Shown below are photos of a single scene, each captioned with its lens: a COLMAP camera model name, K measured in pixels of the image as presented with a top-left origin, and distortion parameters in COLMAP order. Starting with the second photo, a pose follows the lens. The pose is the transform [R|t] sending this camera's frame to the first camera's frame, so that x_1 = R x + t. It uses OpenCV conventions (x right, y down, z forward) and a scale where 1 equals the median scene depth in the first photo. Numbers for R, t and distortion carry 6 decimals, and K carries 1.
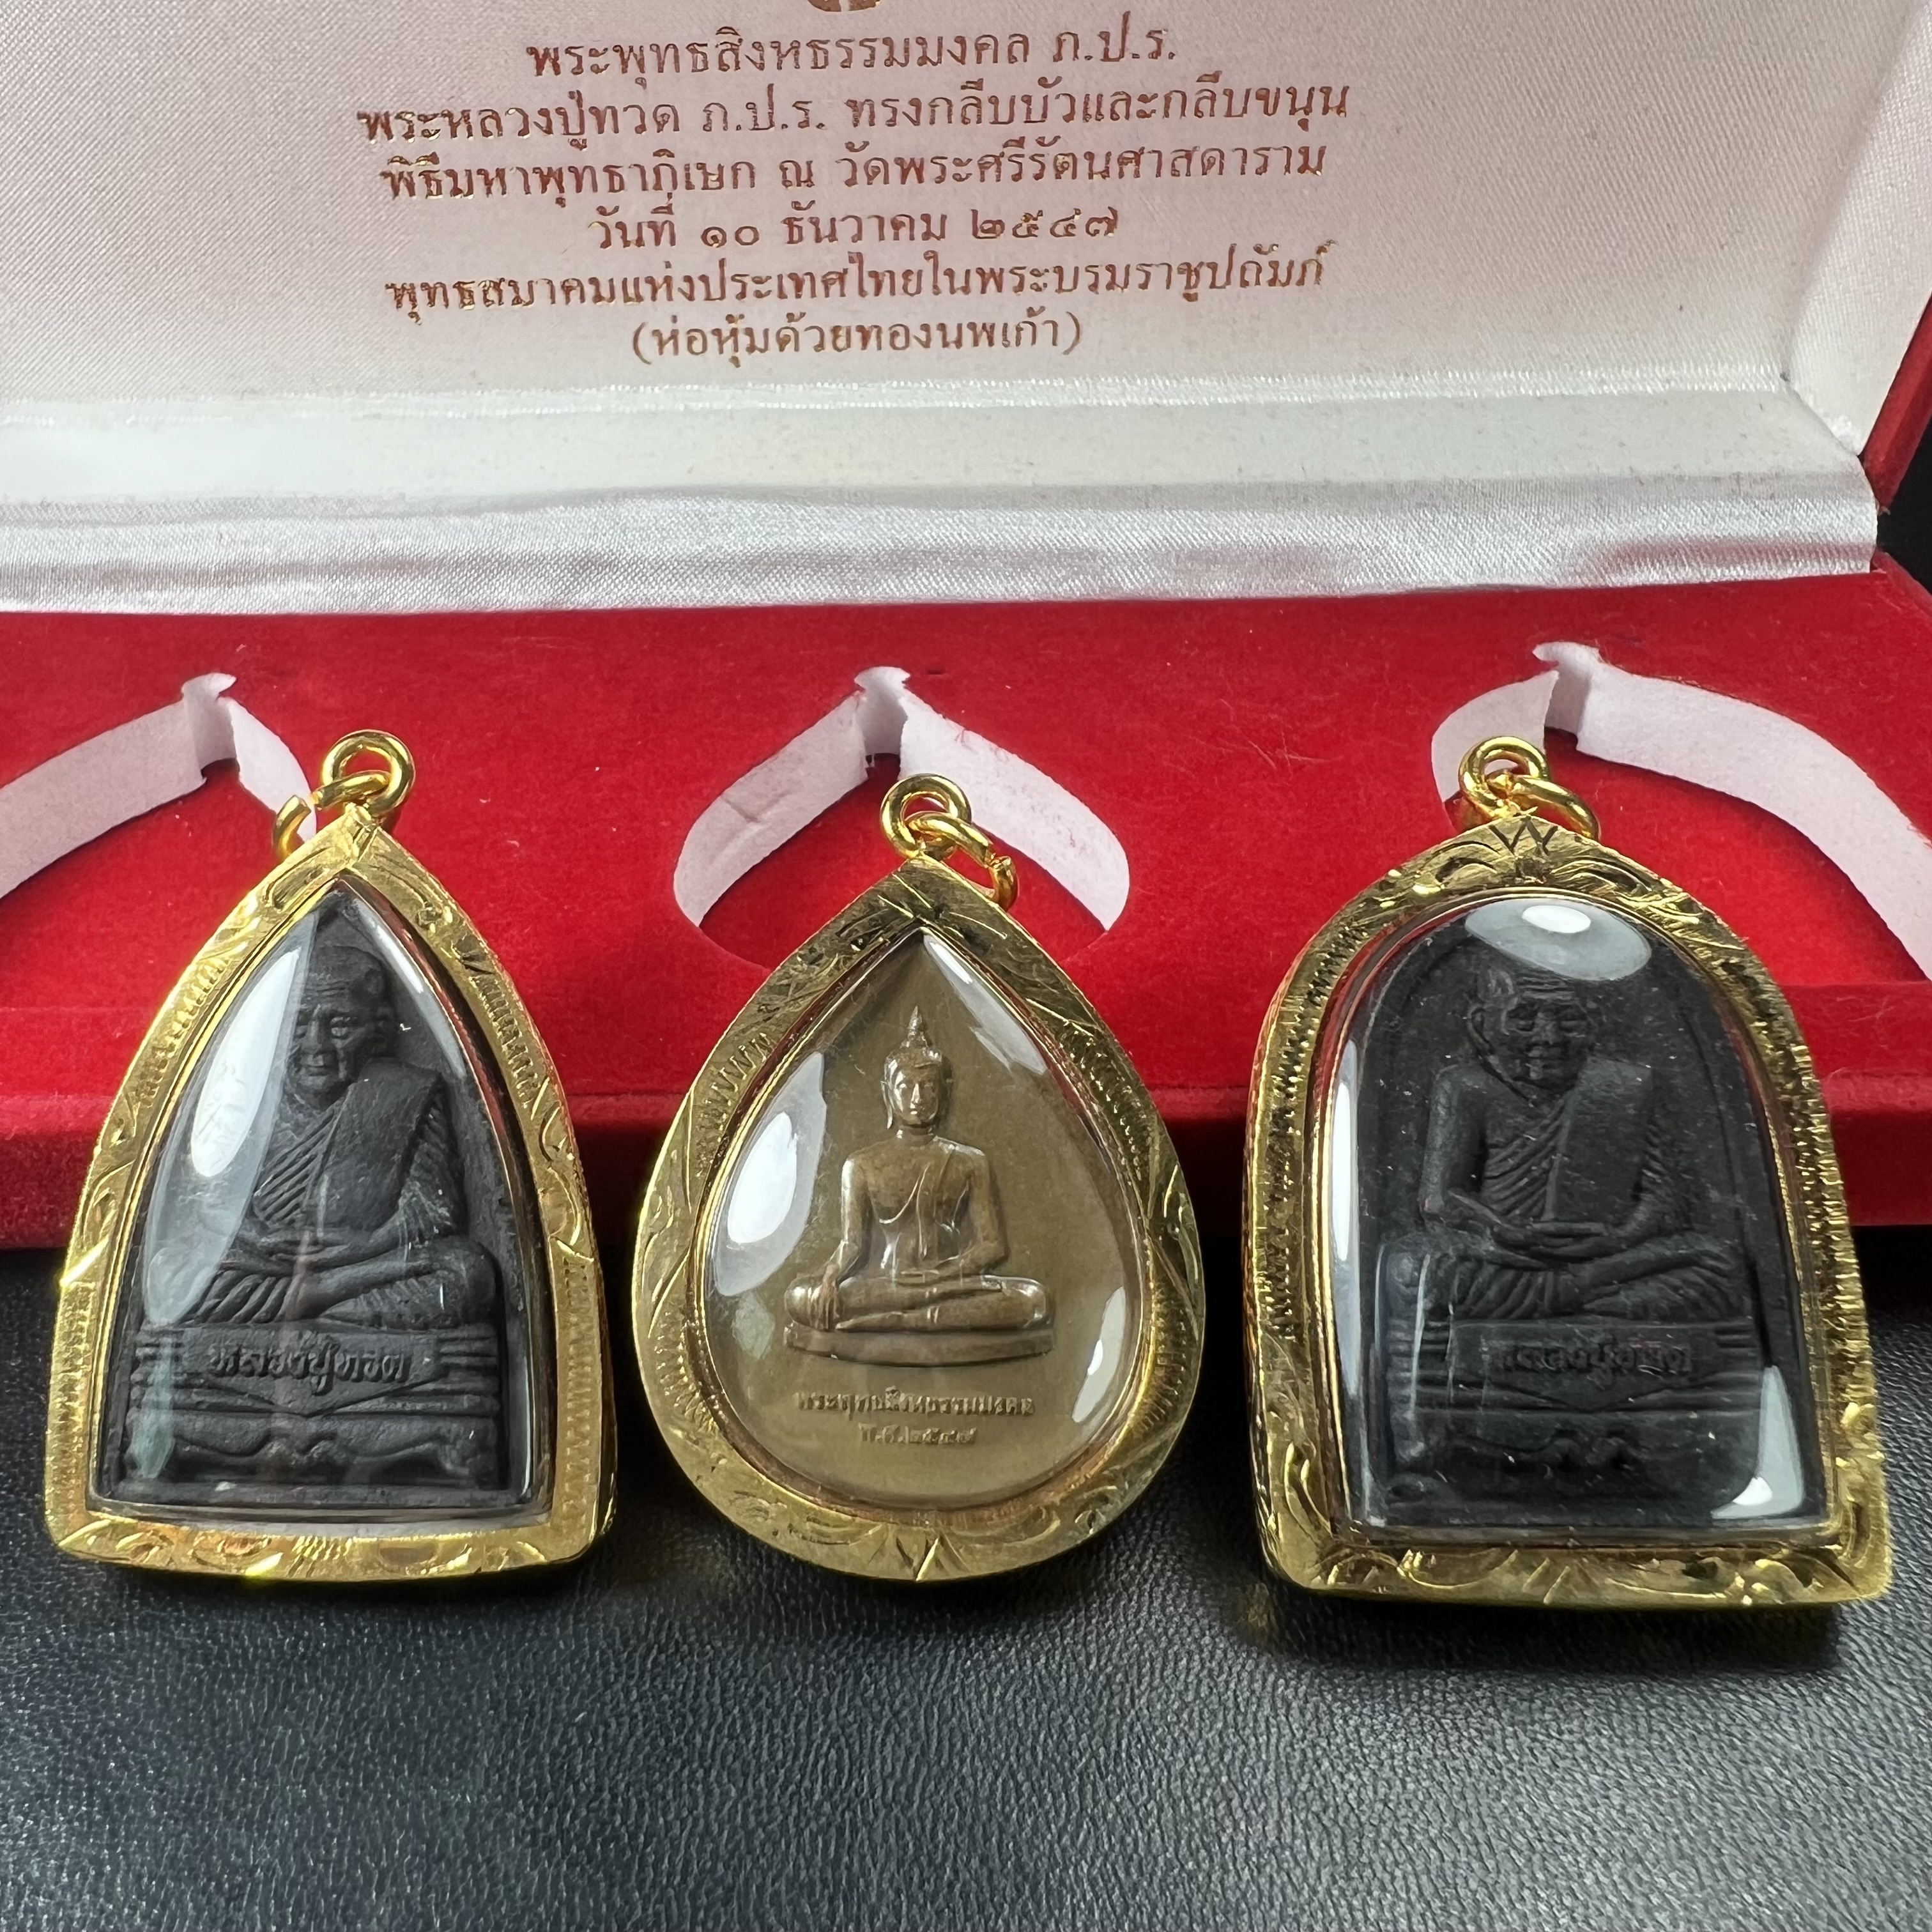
lens RADIAL K [[1951.3, 0, 805.5], [0, 1951.3, 888.0], [0, 0, 1]] dist [-0.006573, 0.000000]
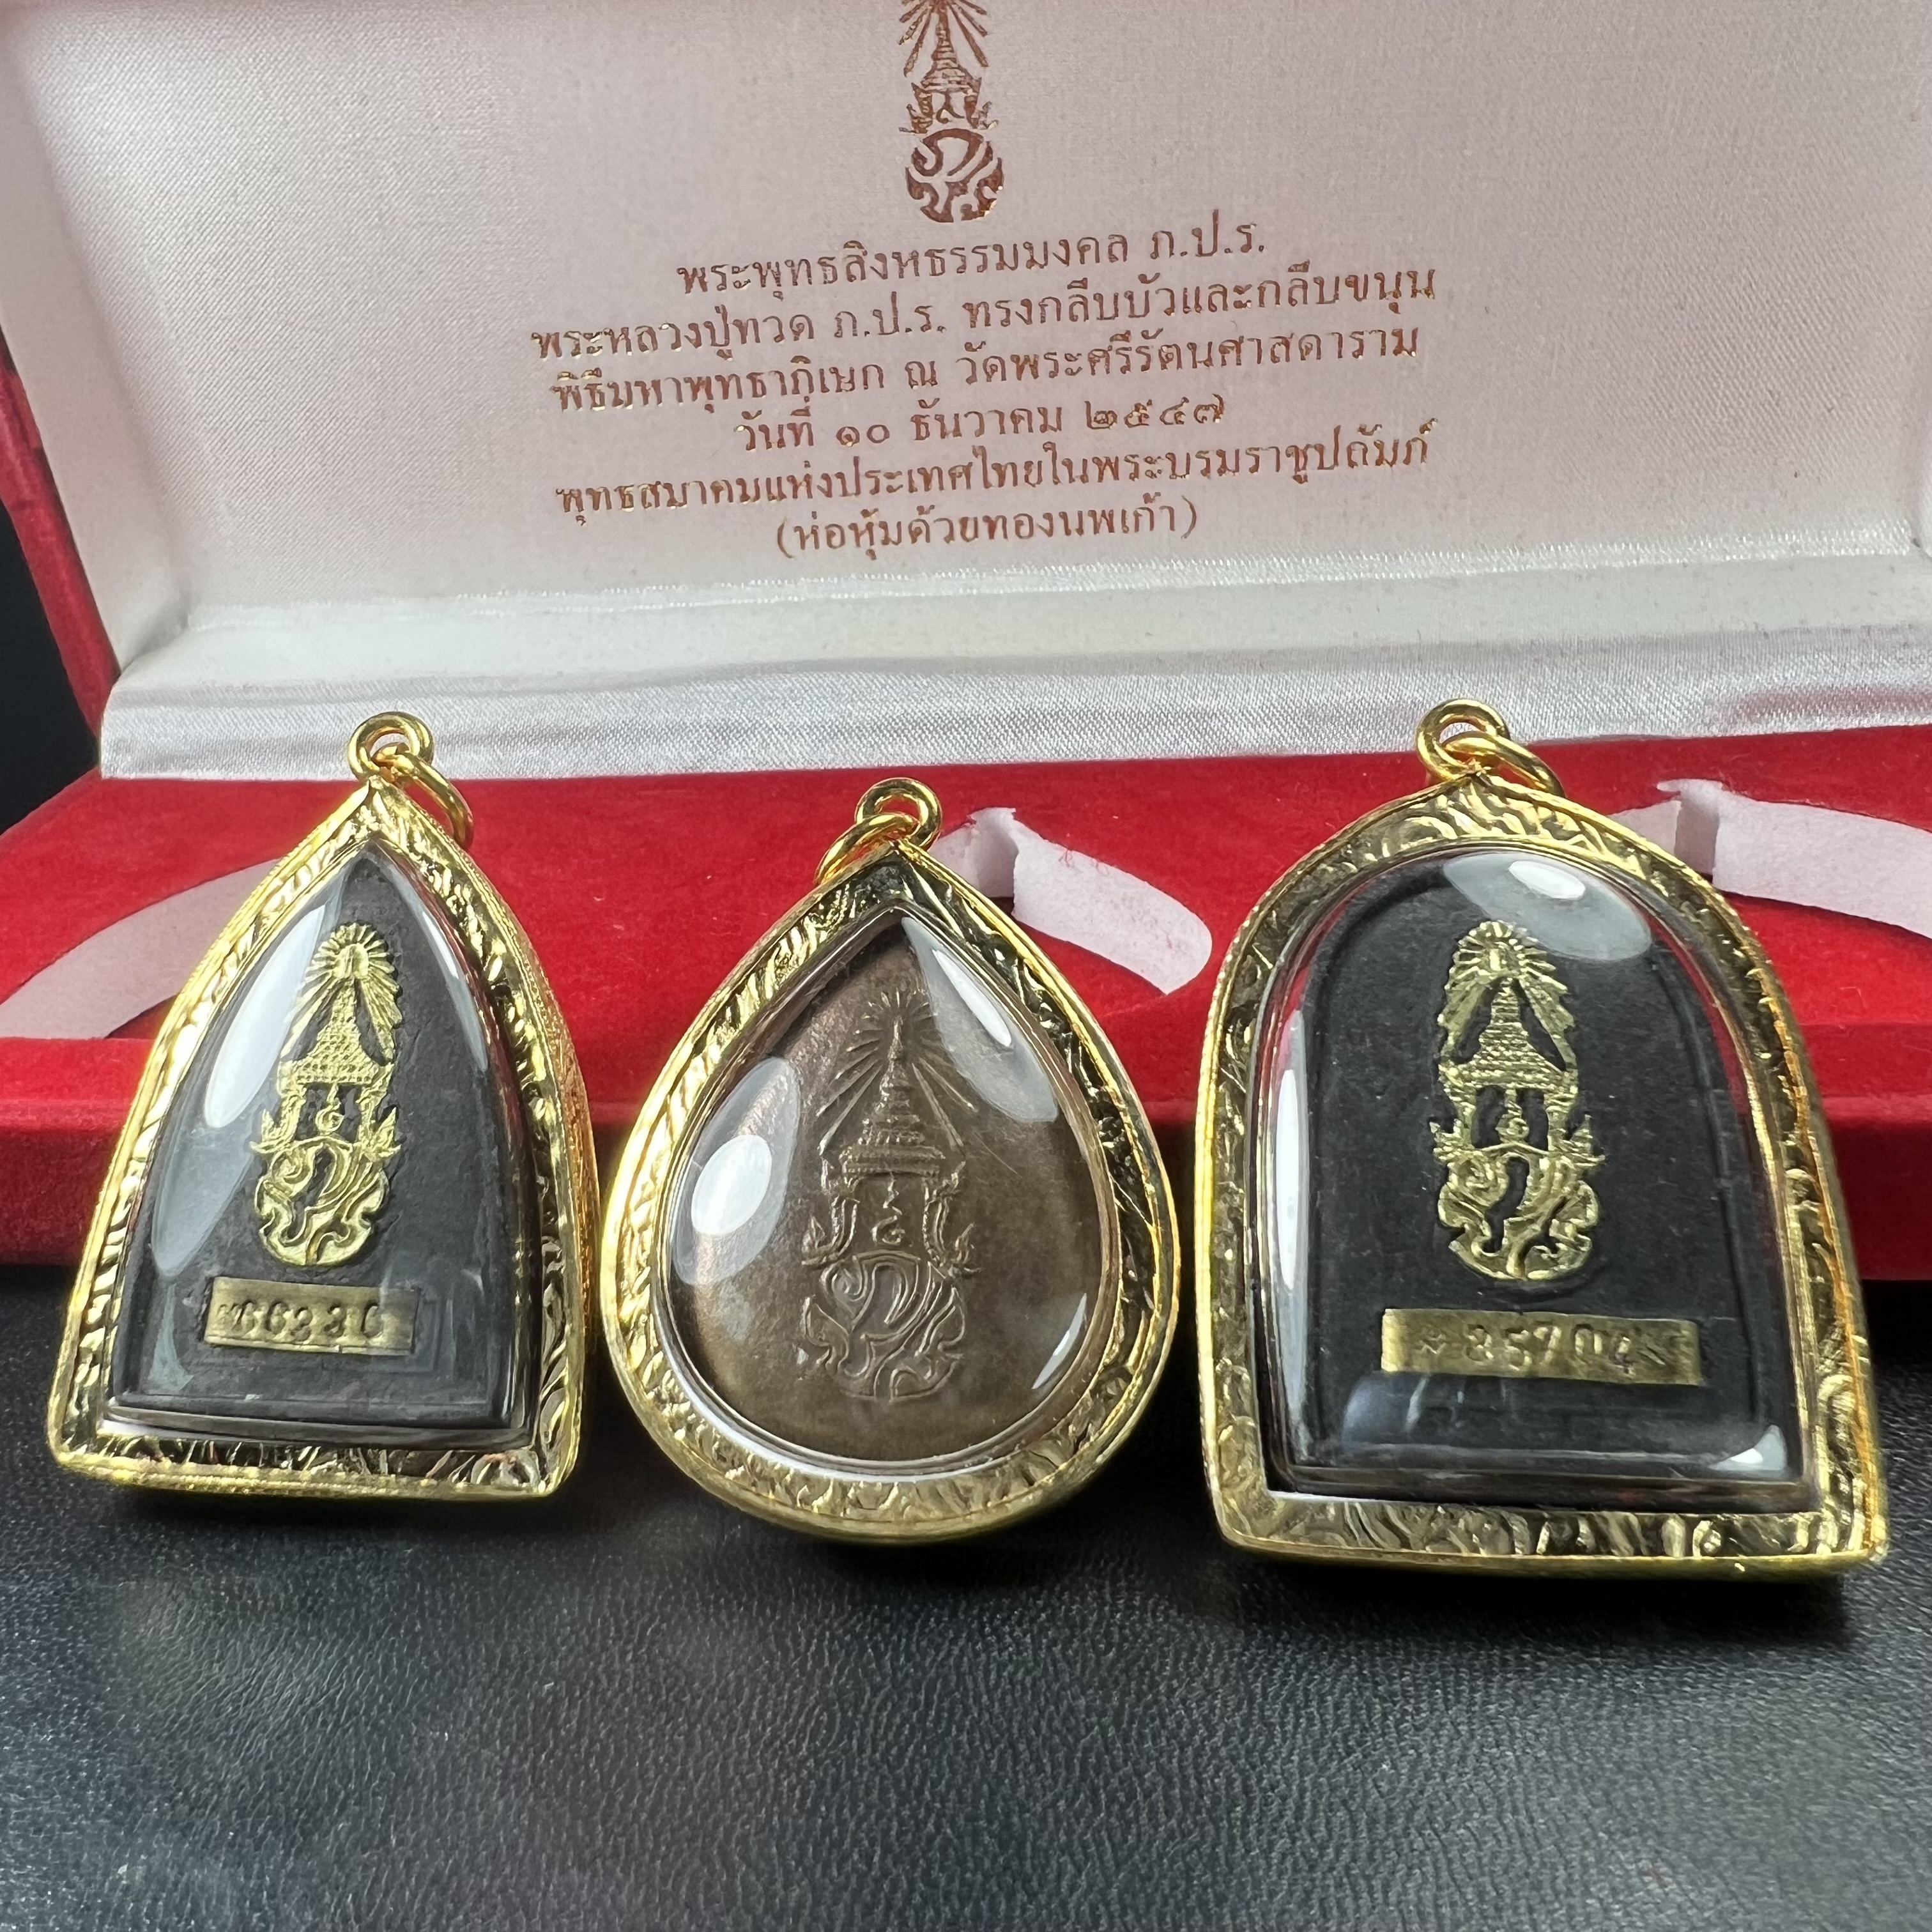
lens RADIAL K [[1951.3, 0, 809.2], [0, 1951.3, 887.0], [0, 0, 1]] dist [-0.006573, 0.000000]
pose [[0.990561, -0.002723, -0.137049, 0.085362], [-0.027289, 0.975872, -0.216629, 0.158771], [0.134332, 0.218324, 0.966586, -0.003381]]
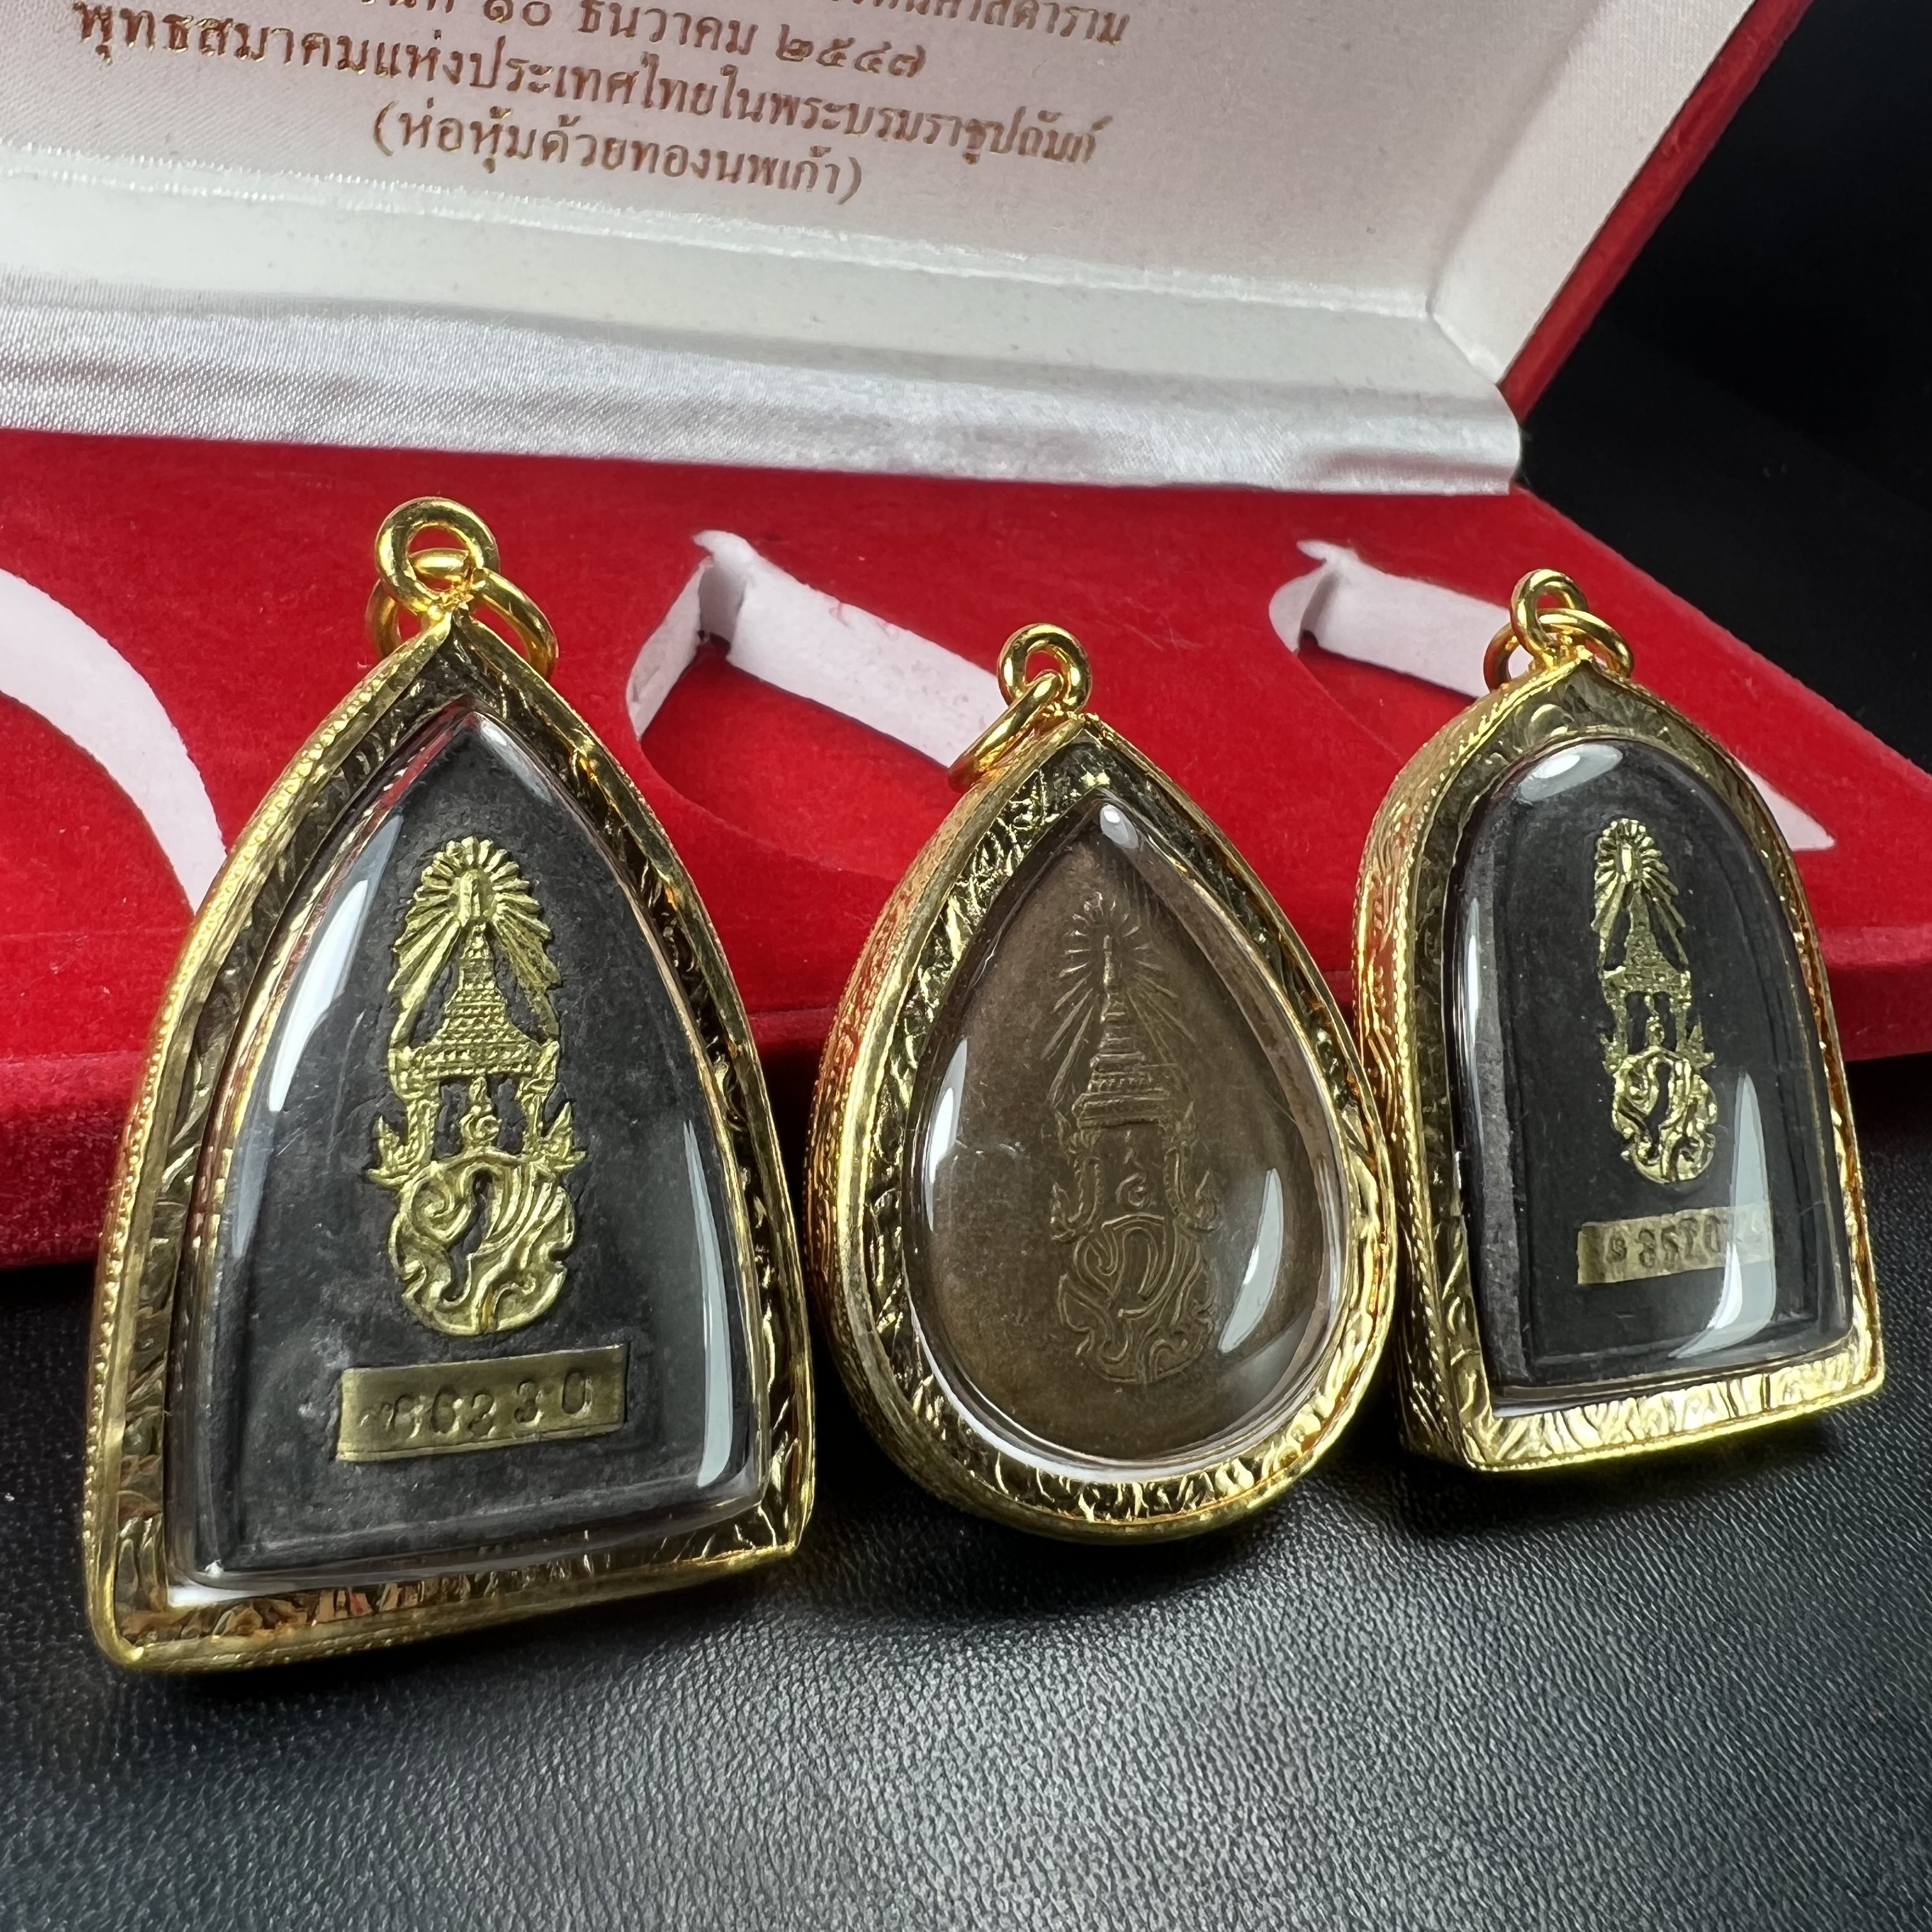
lens RADIAL K [[1951.3, 0, 769.7], [0, 1951.3, 865.5], [0, 0, 1]] dist [-0.006573, 0.000000]
pose [[0.906525, -0.019853, 0.421686, -0.322192], [0.008367, 0.999542, 0.029073, 0.013214], [-0.422070, -0.022827, 0.906276, 0.190097]]
